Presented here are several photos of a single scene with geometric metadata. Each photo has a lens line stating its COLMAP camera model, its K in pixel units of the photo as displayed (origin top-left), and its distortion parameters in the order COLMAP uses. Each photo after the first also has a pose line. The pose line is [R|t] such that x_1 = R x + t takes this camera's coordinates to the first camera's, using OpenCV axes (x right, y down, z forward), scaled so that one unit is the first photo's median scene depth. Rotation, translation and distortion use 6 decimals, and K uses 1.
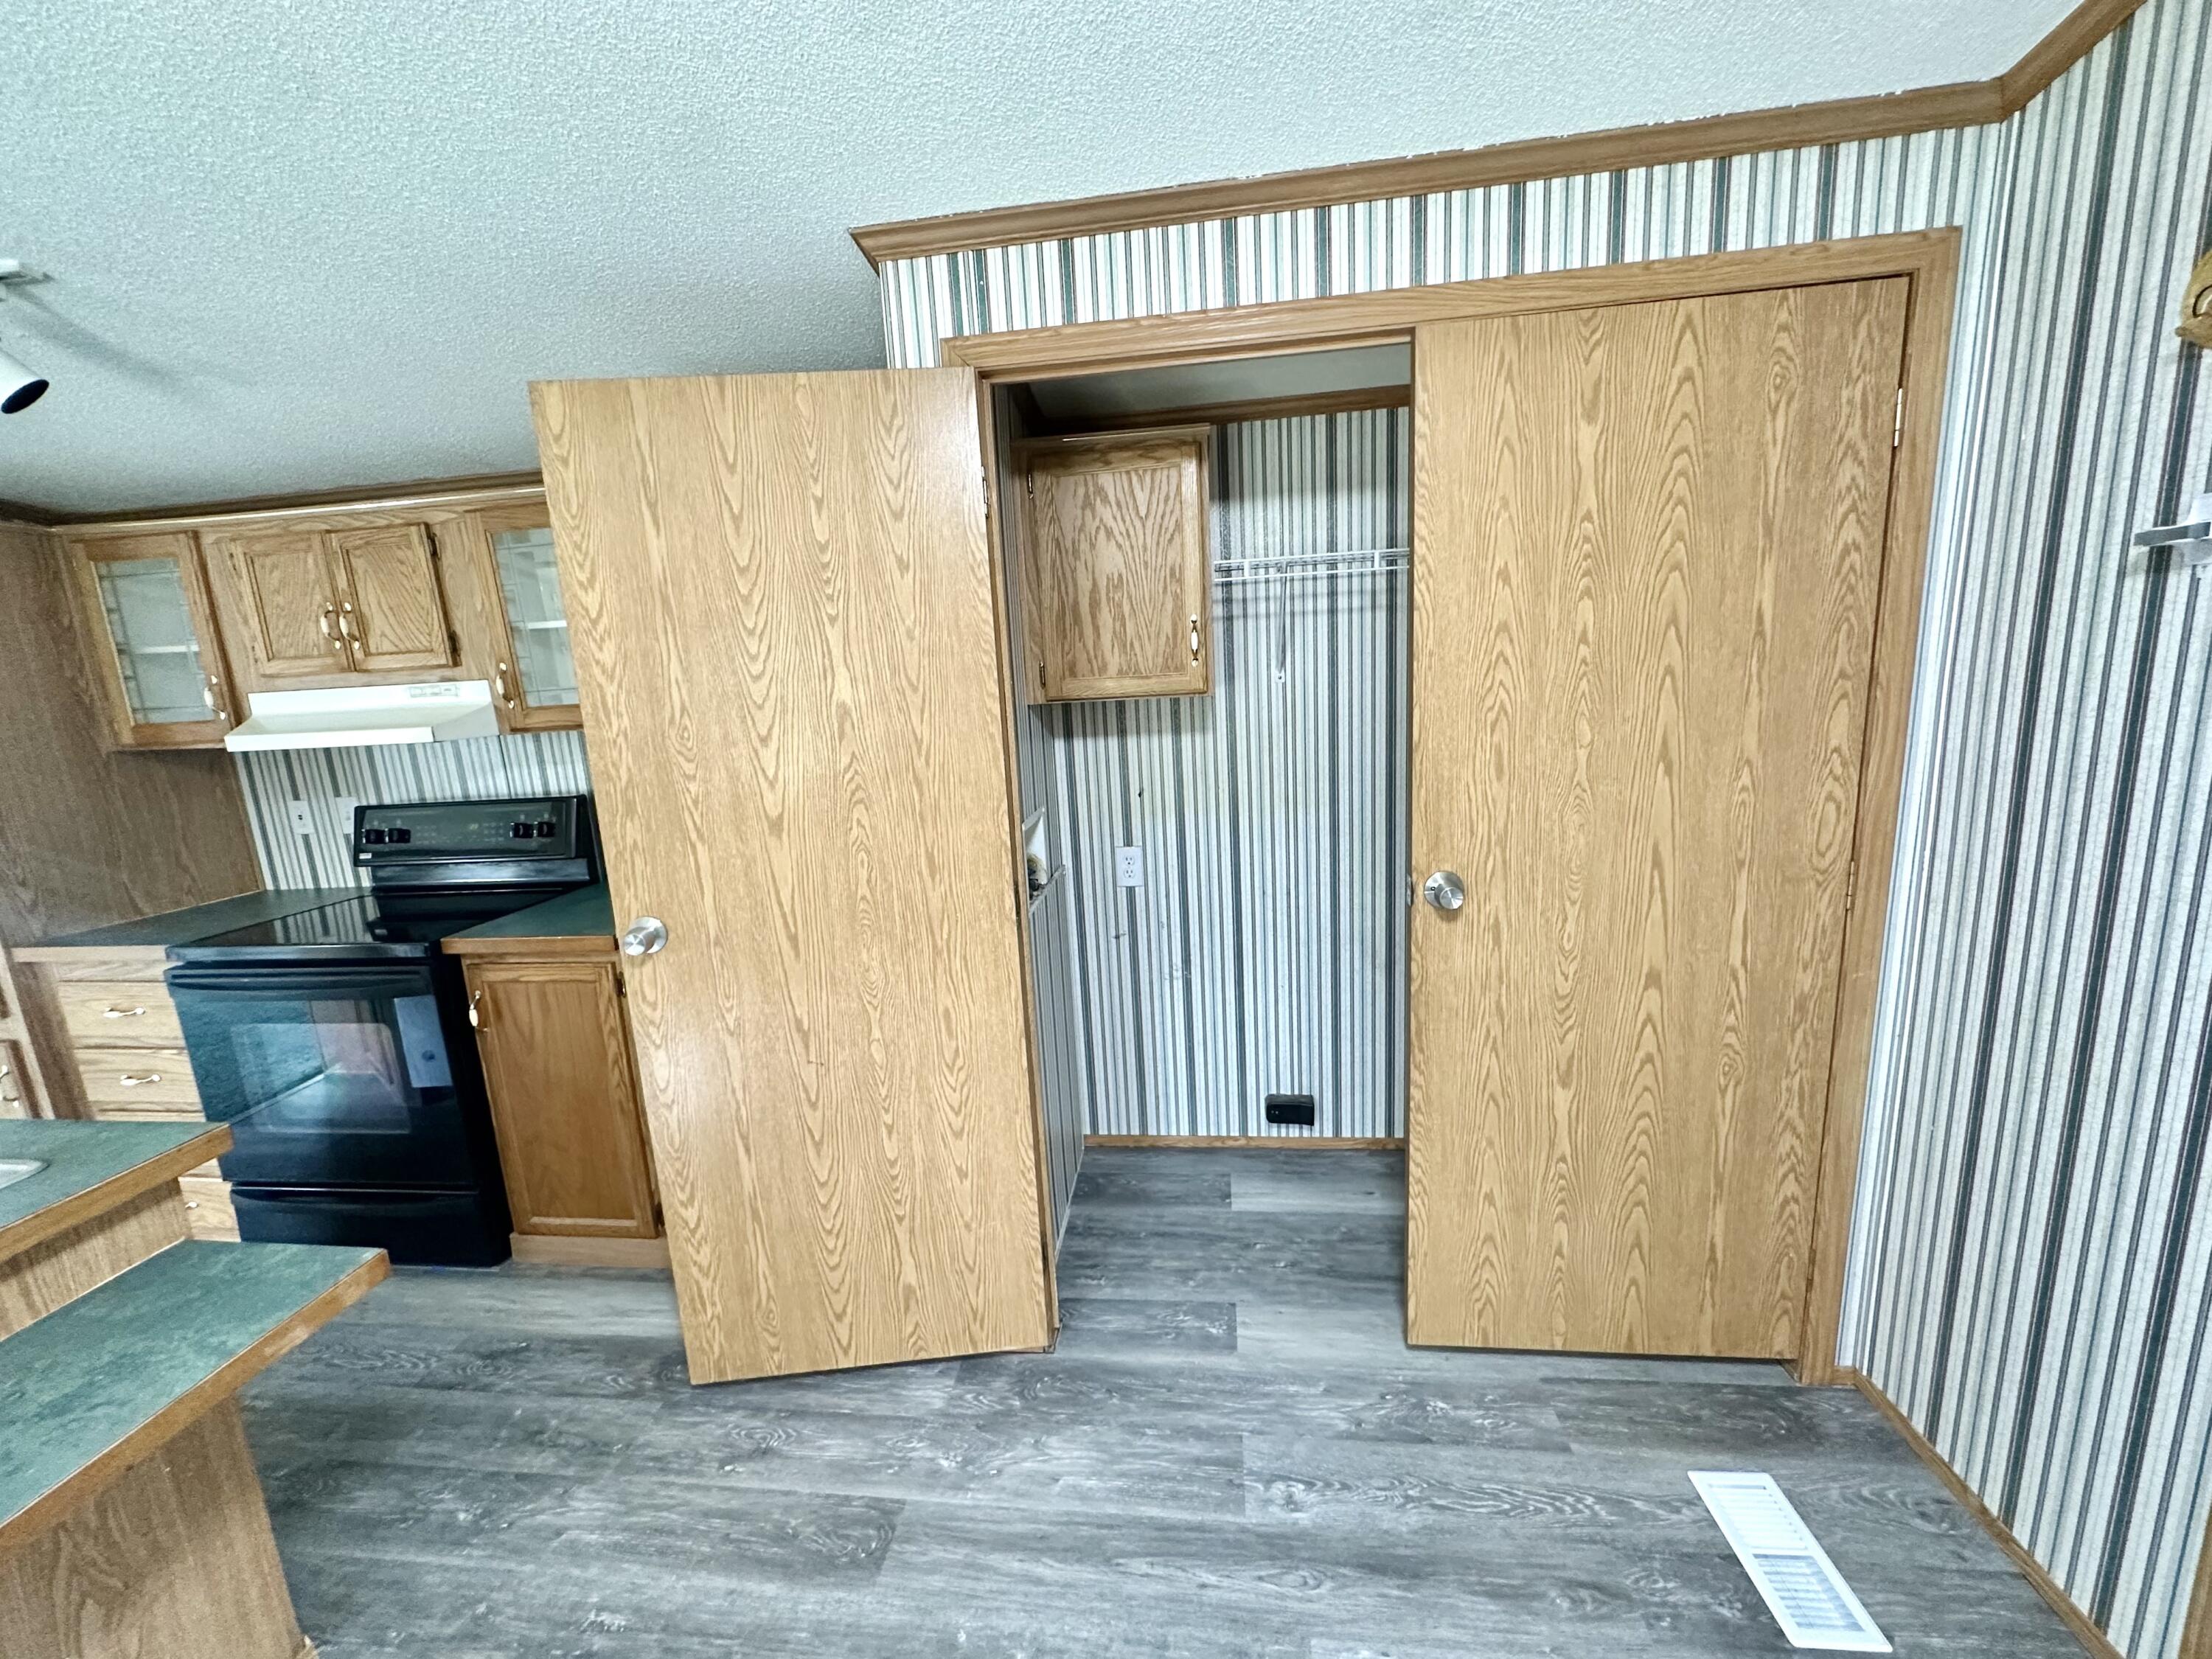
lens RADIAL K [[883.5, 0, 1104.4], [0, 883.5, 827.1], [0, 0, 1]] dist [-0.004017, 0.000725]
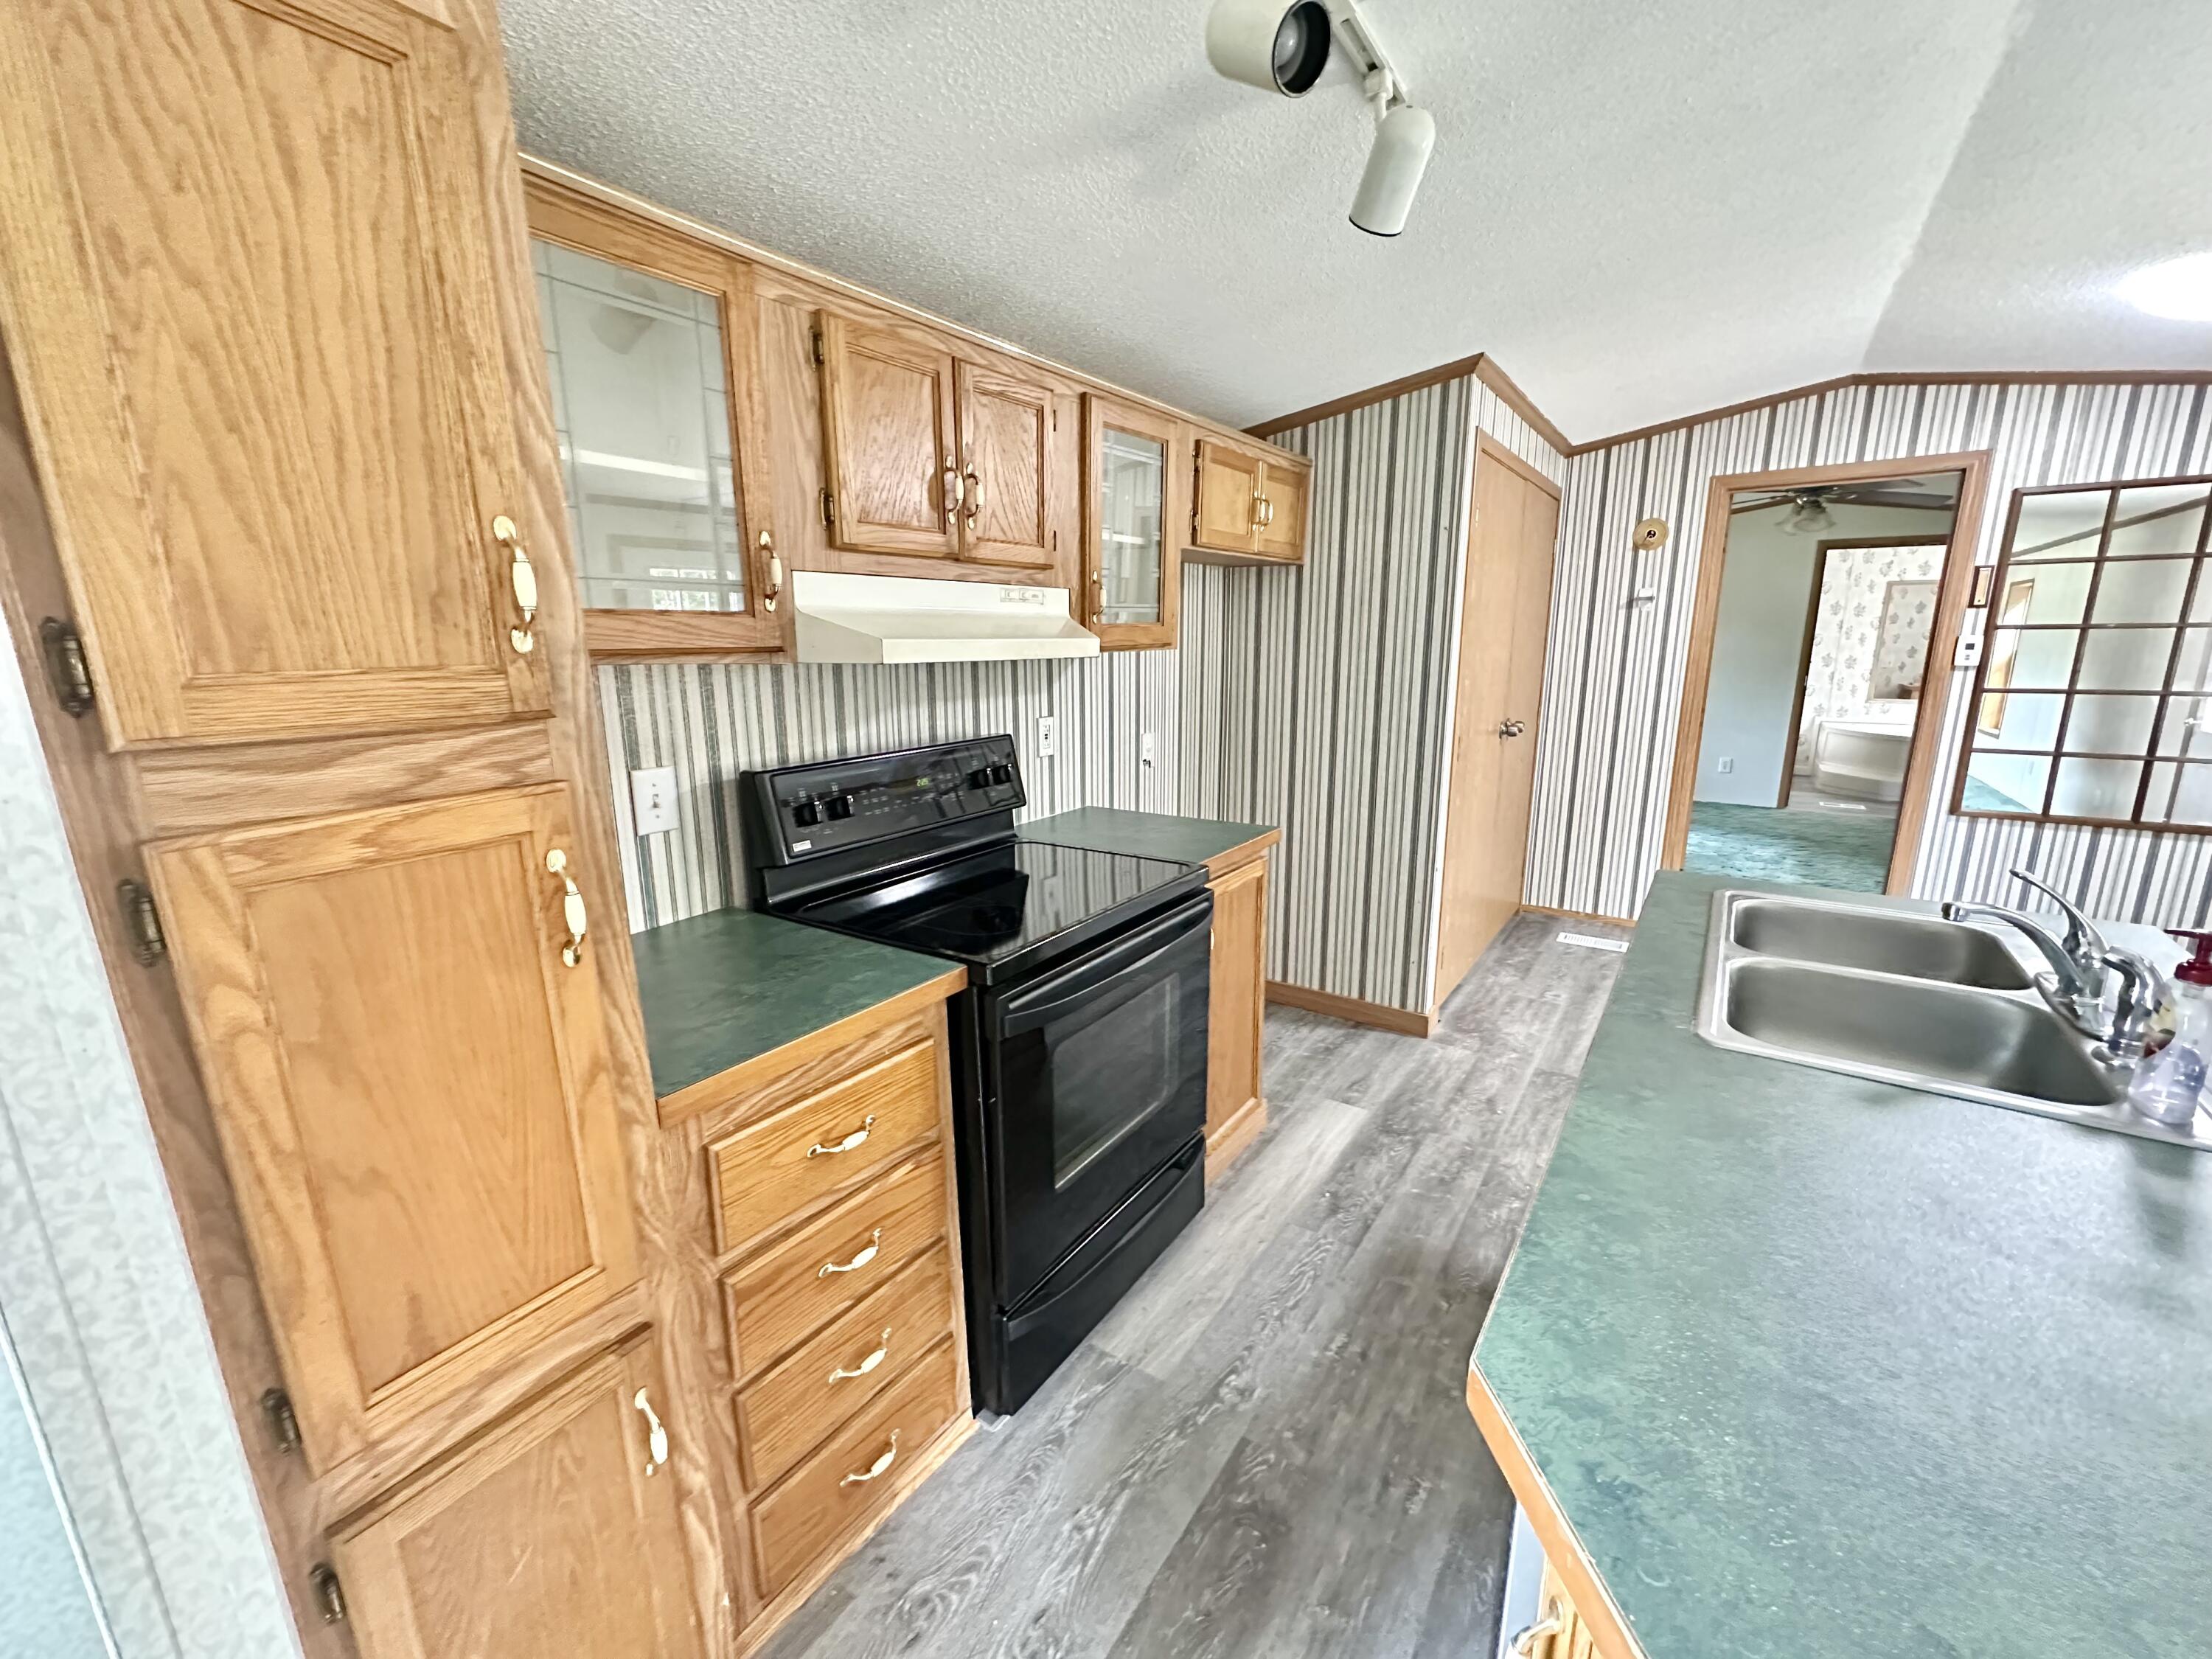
lens RADIAL K [[883.5, 0, 1104.4], [0, 883.5, 827.1], [0, 0, 1]] dist [-0.004017, 0.000725]
pose [[0.473559, -0.136632, 0.870100, -1.536102], [0.144611, 0.986549, 0.076213, 0.002785], [-0.868809, 0.089734, 0.486947, 0.596246]]
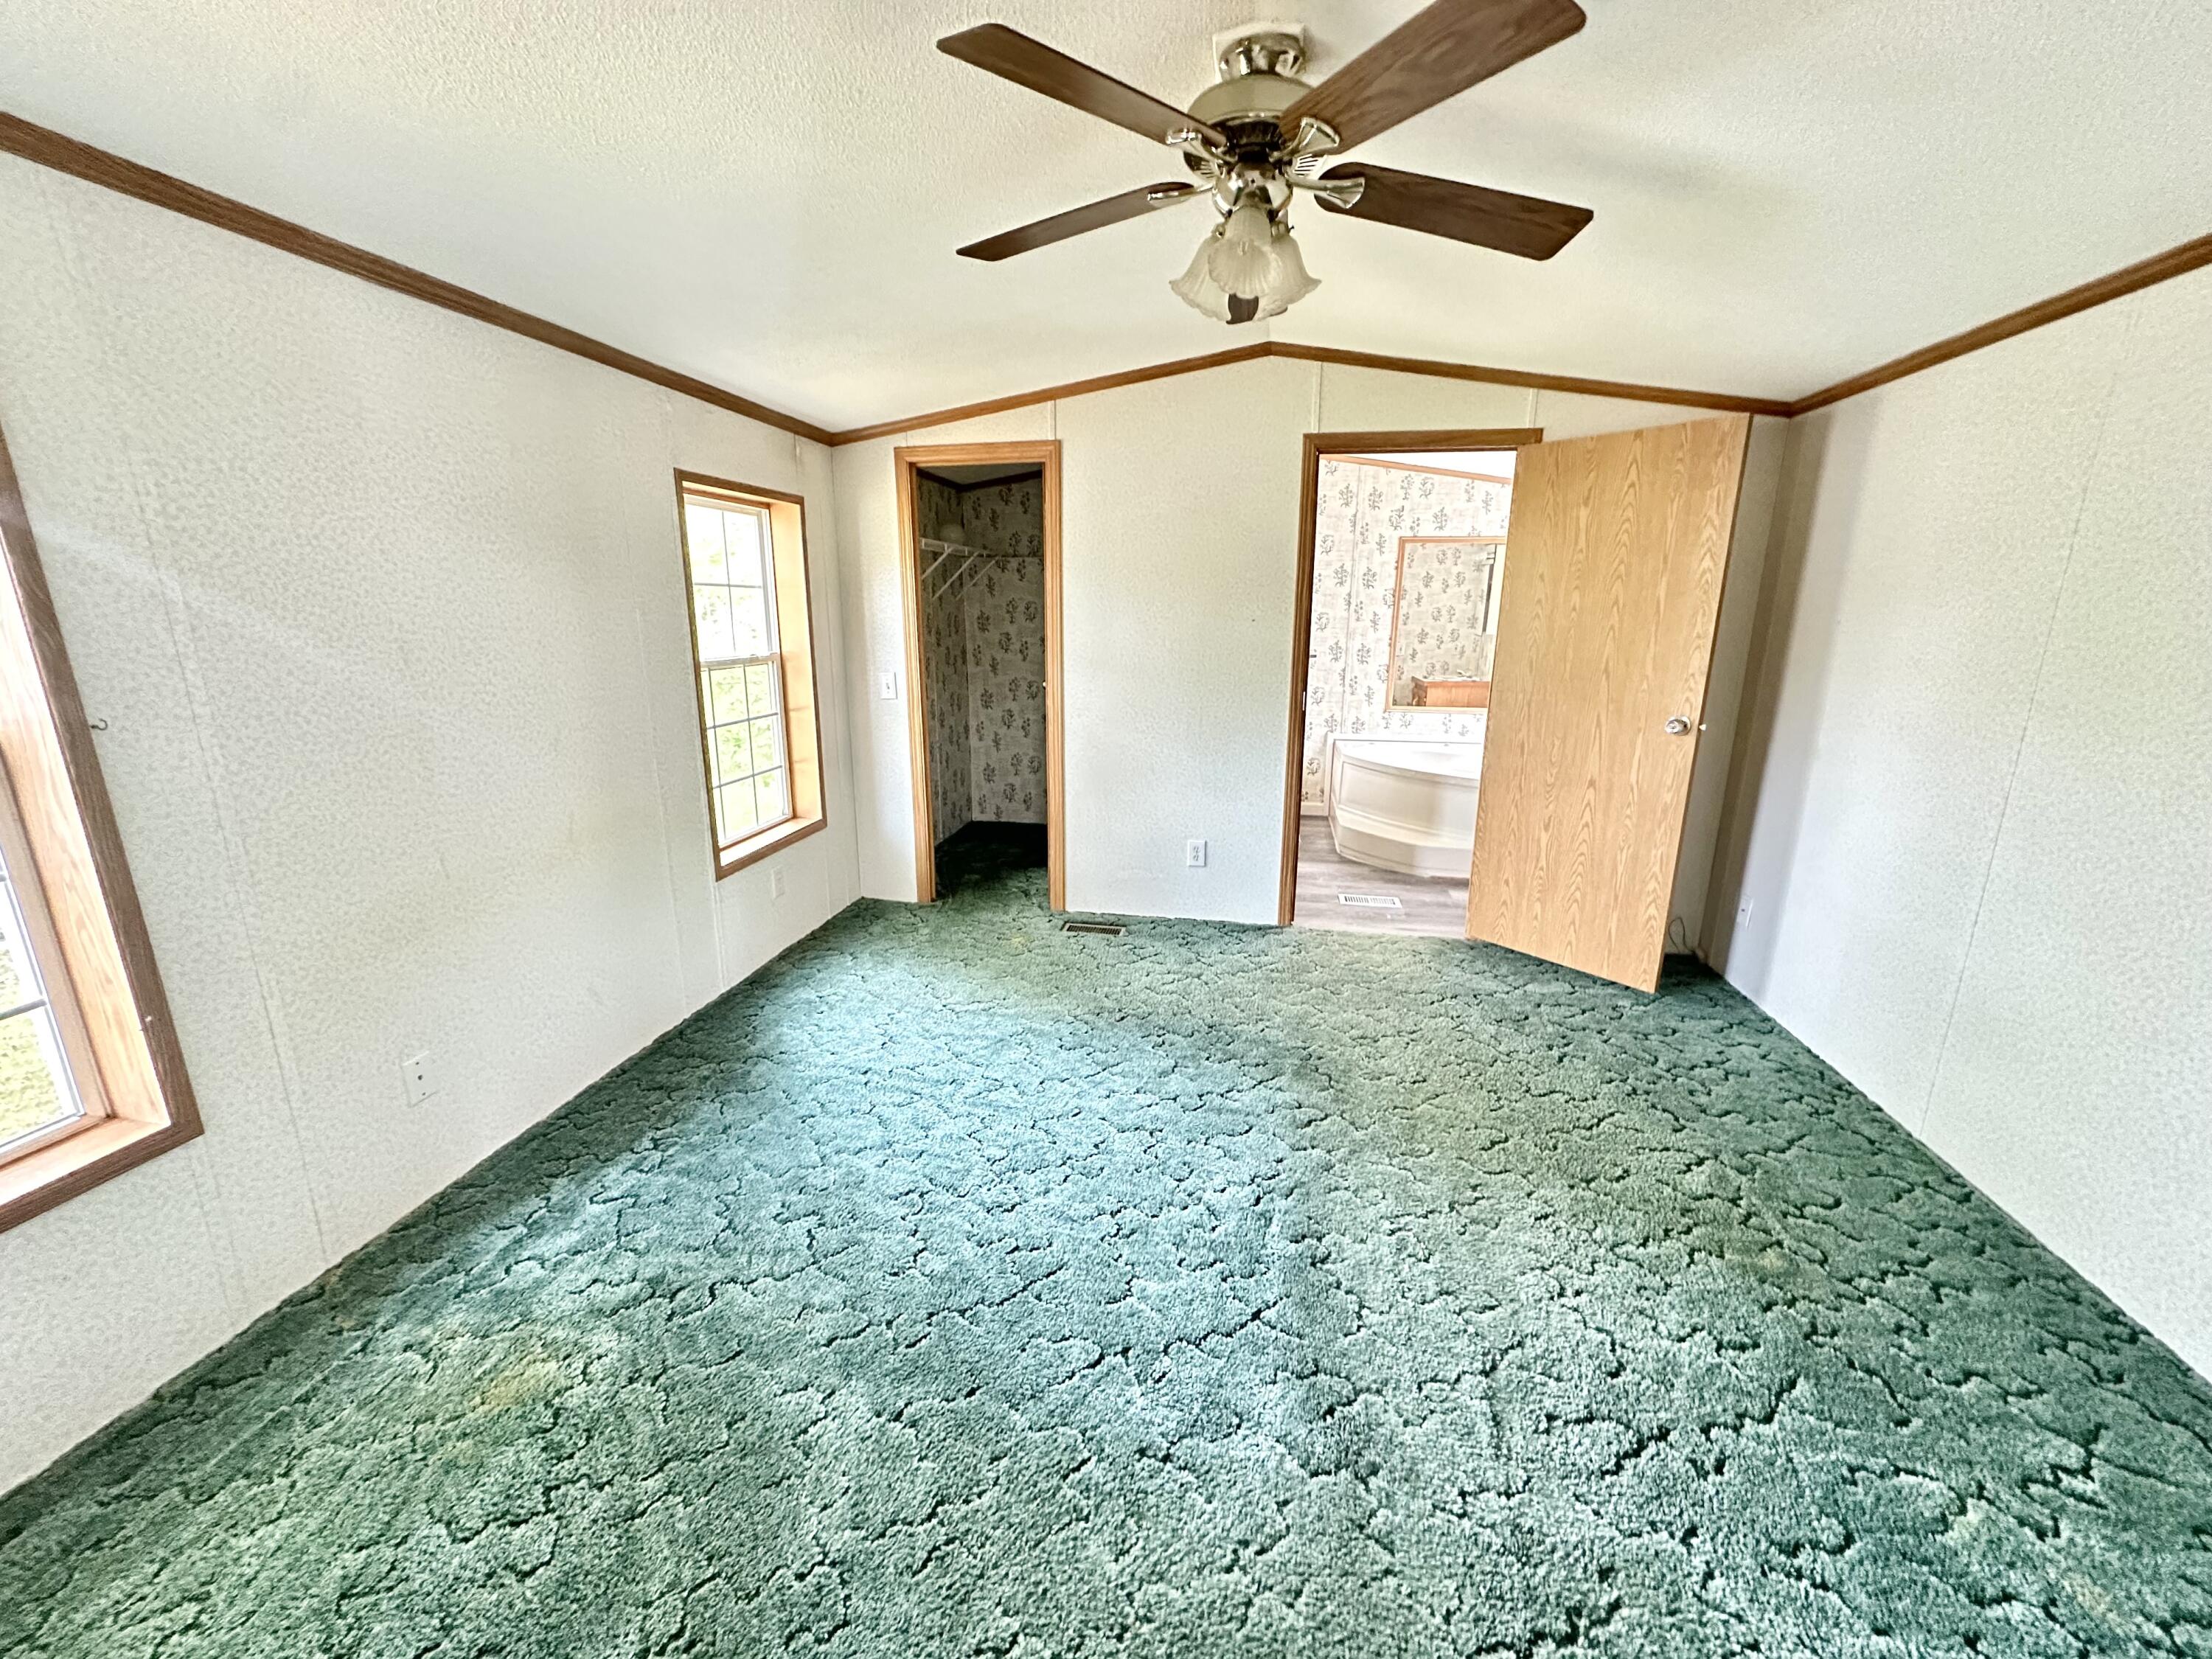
lens RADIAL K [[889.3, 0, 1106.0], [0, 889.3, 829.5], [0, 0, 1]] dist [-0.025295, 0.005585]
pose [[0.068401, -0.191734, 0.979061, 0.616570], [0.175731, 0.968330, 0.177355, -0.040146], [-0.982059, 0.159920, 0.099928, 0.167050]]
